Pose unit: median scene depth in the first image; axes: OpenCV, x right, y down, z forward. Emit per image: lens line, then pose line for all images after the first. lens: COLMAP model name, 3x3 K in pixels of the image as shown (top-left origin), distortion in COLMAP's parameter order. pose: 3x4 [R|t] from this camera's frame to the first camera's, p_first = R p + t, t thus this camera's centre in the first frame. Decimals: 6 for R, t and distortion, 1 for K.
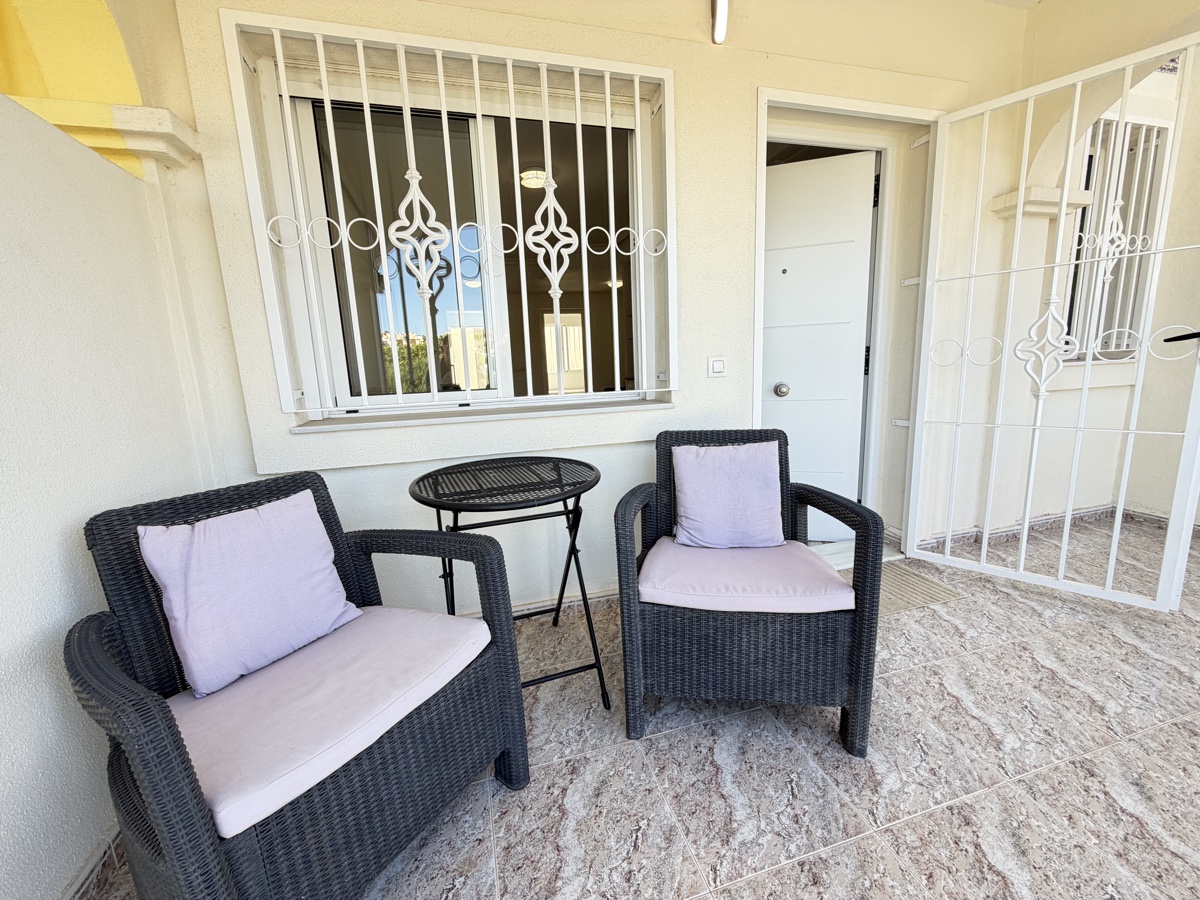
lens RADIAL K [[476.0, 0, 595.8], [0, 476.0, 452.2], [0, 0, 1]] dist [0.000961, -0.000216]
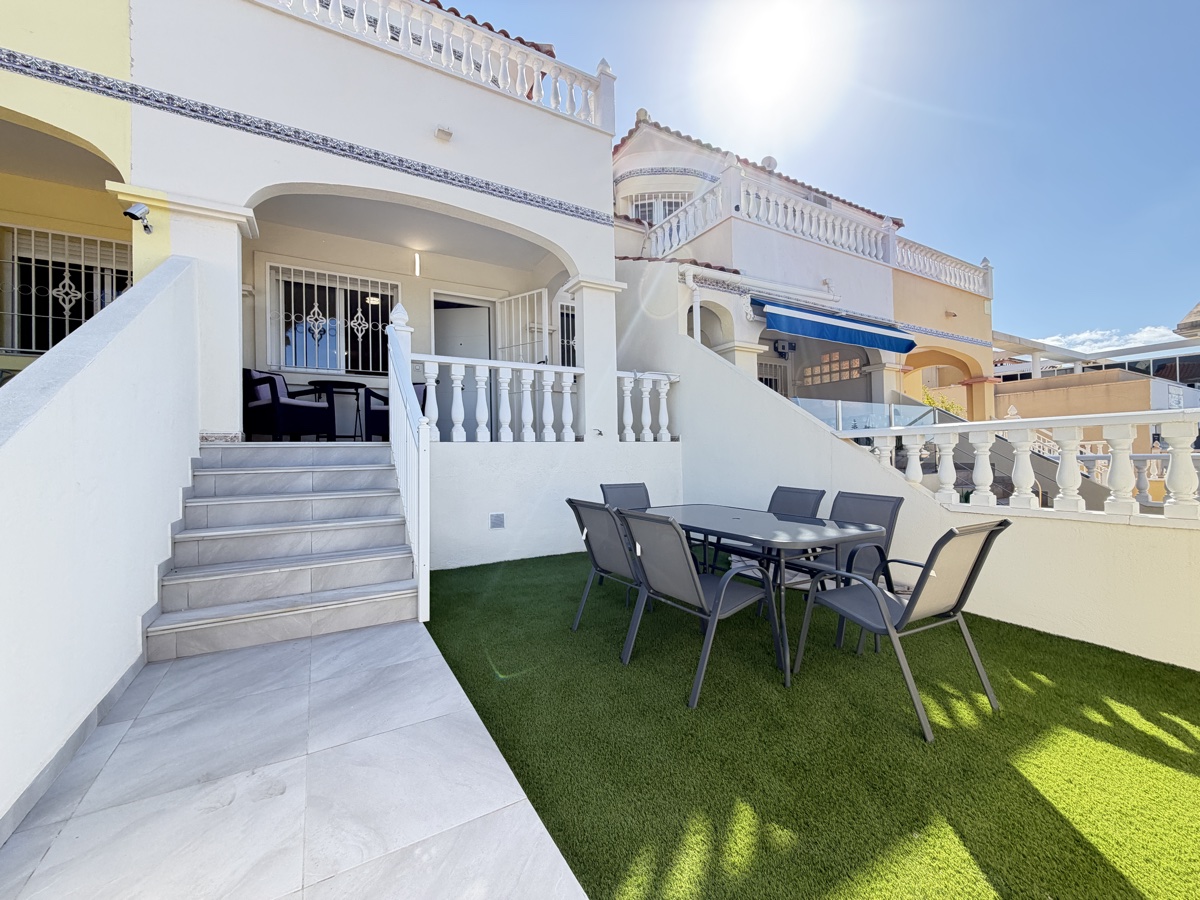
lens RADIAL K [[476.0, 0, 595.8], [0, 476.0, 452.2], [0, 0, 1]] dist [0.000961, -0.000216]
pose [[0.971137, 0.024670, 0.237242, 0.770398], [0.020211, 0.982549, -0.184904, 1.119956], [-0.237663, 0.184362, 0.953691, -2.495367]]
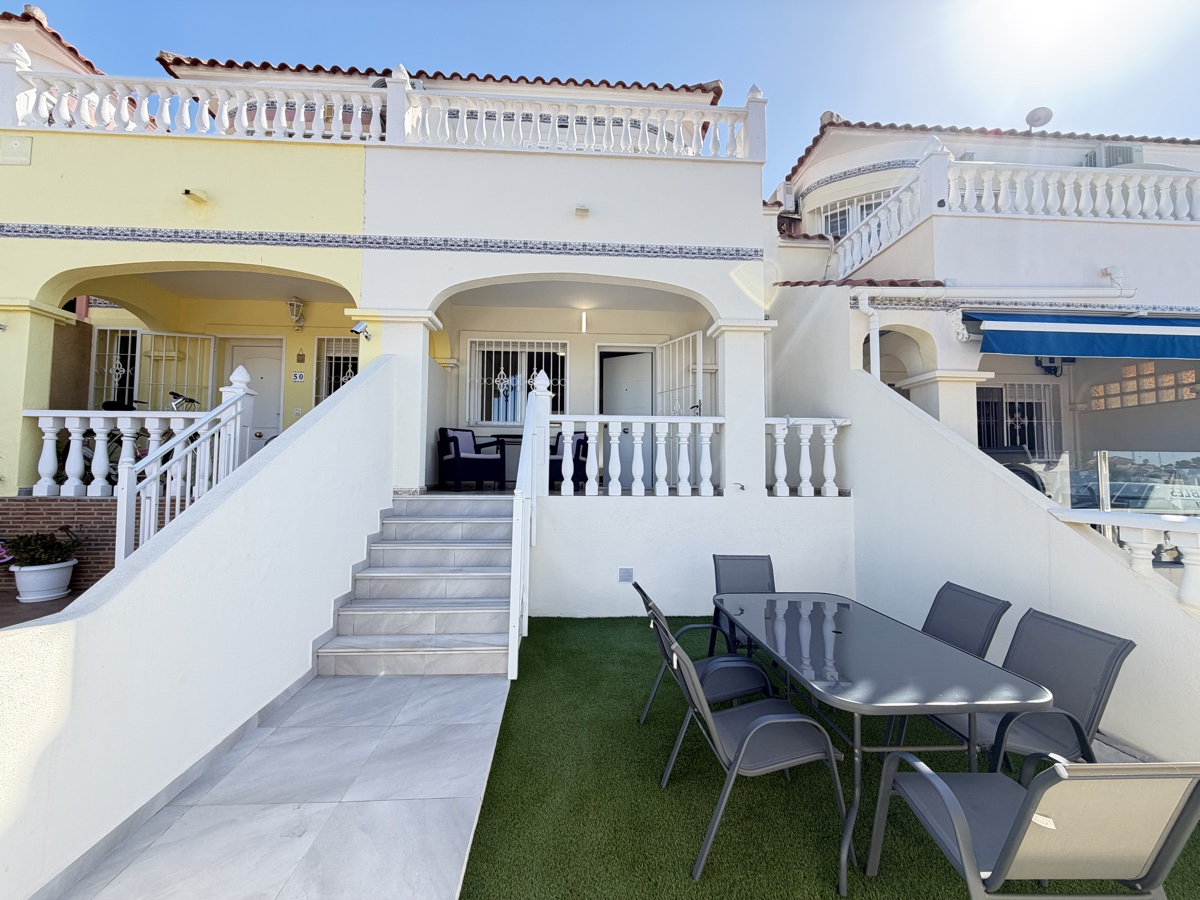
lens RADIAL K [[476.0, 0, 595.8], [0, 476.0, 452.2], [0, 0, 1]] dist [0.000961, -0.000216]
pose [[0.974741, 0.035587, -0.220485, 1.285826], [-0.082591, 0.974676, -0.207811, 0.886563], [0.207506, 0.220772, 0.952996, -2.493269]]
